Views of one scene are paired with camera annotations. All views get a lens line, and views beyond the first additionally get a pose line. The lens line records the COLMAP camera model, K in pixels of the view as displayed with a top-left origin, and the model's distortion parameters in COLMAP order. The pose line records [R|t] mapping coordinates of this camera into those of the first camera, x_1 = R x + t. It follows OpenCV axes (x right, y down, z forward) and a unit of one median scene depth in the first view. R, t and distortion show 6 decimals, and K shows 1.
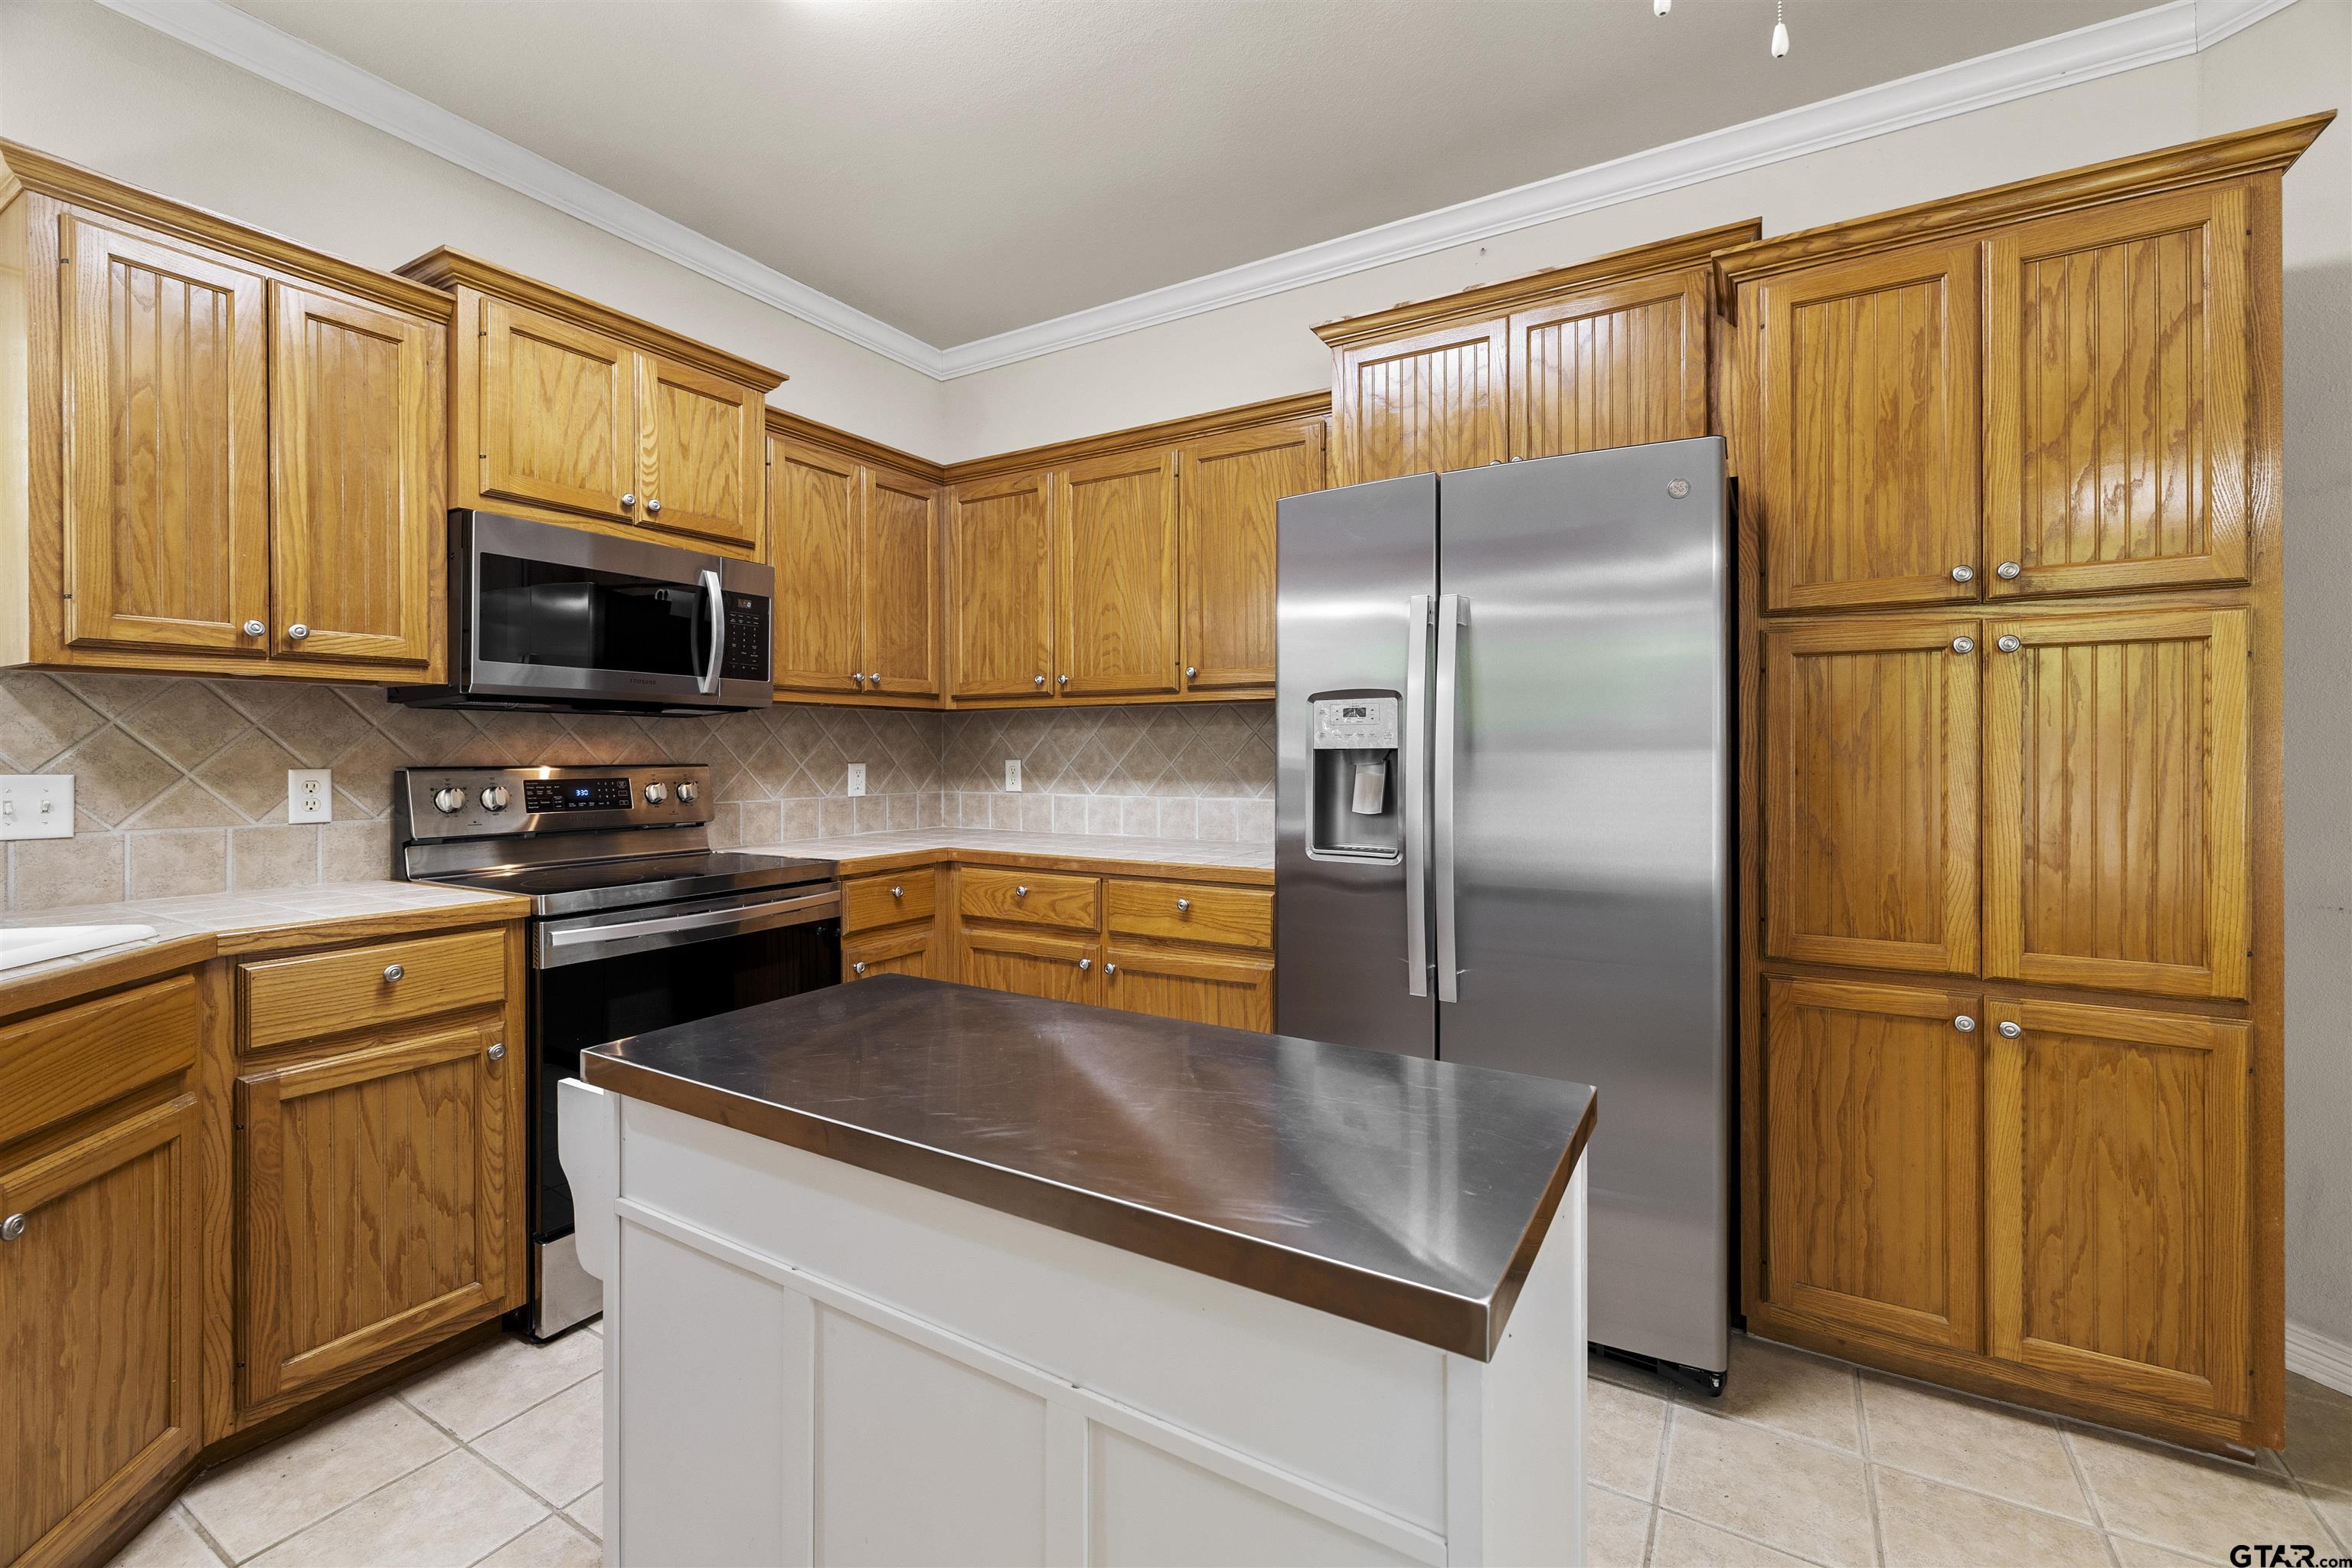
lens RADIAL K [[1009.4, 0, 1154.6], [0, 1009.4, 754.6], [0, 0, 1]] dist [0.005588, 0.000413]
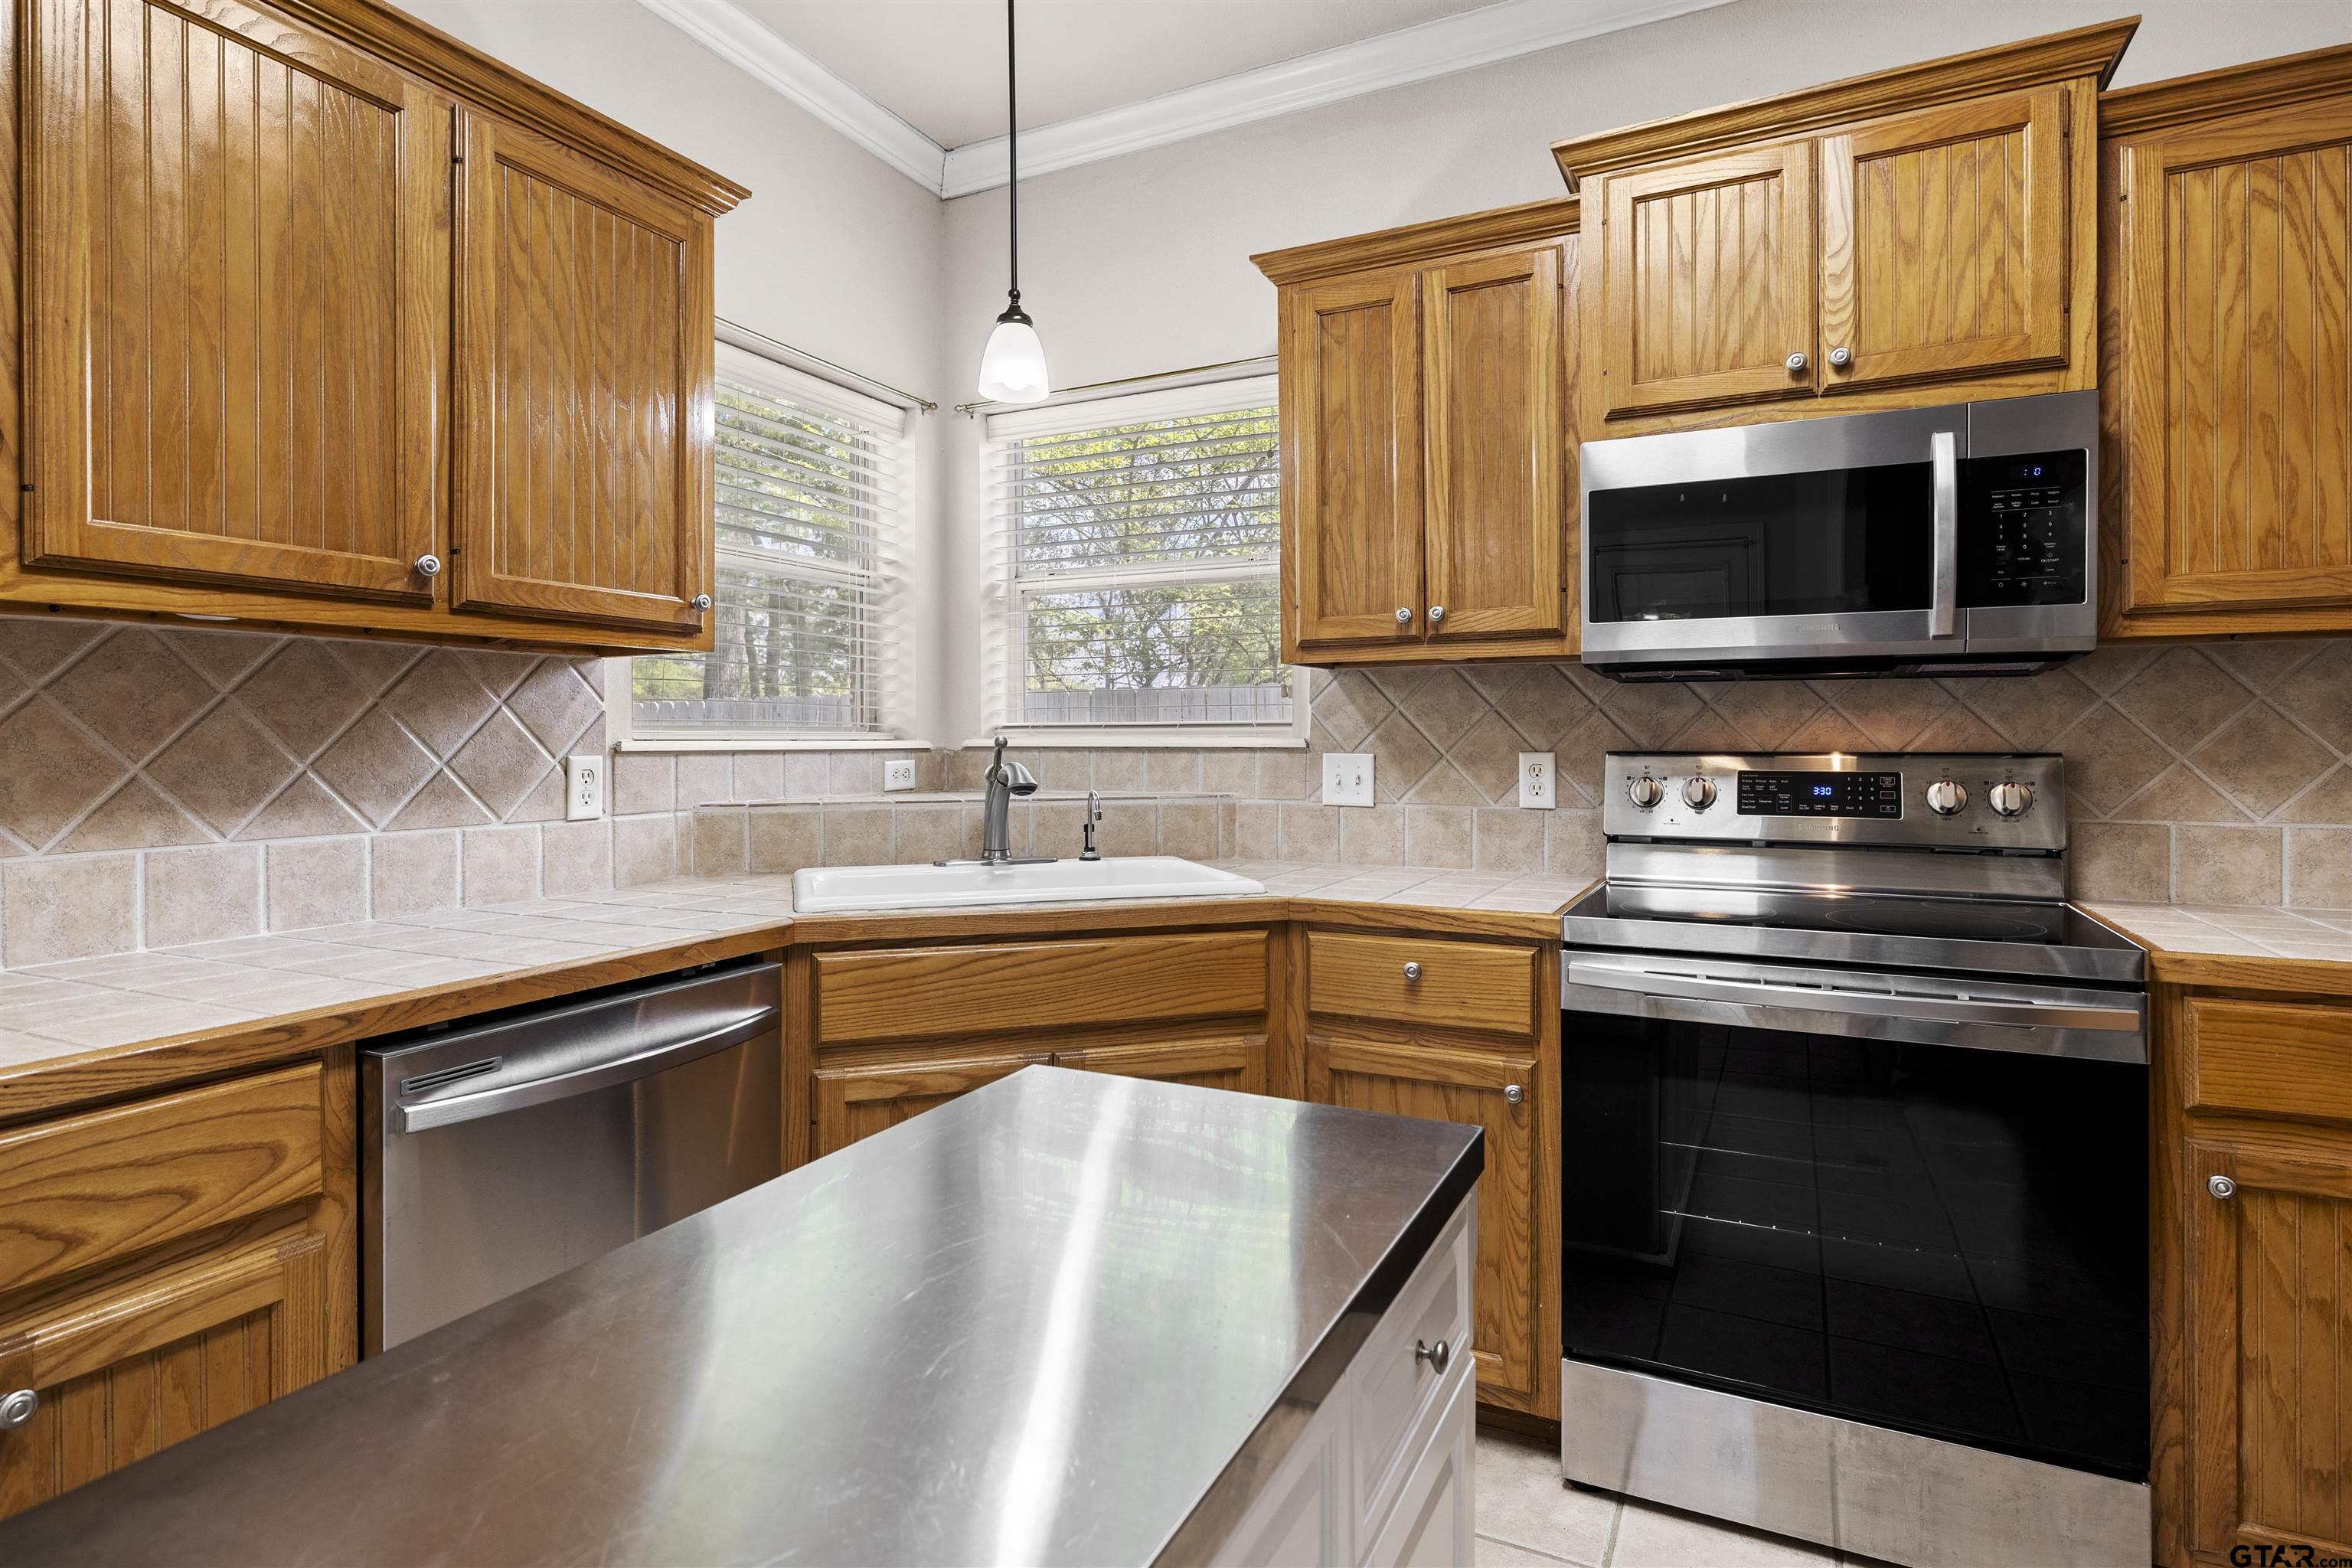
lens RADIAL K [[1223.3, 0, 1200.8], [0, 1223.3, 744.4], [0, 0, 1]] dist [0.001110, 0.001513]
pose [[0.094090, 0.004123, -0.995555, 0.285664], [-0.001156, 0.999991, 0.004032, 0.002539], [0.995563, 0.000772, 0.094094, 0.568601]]
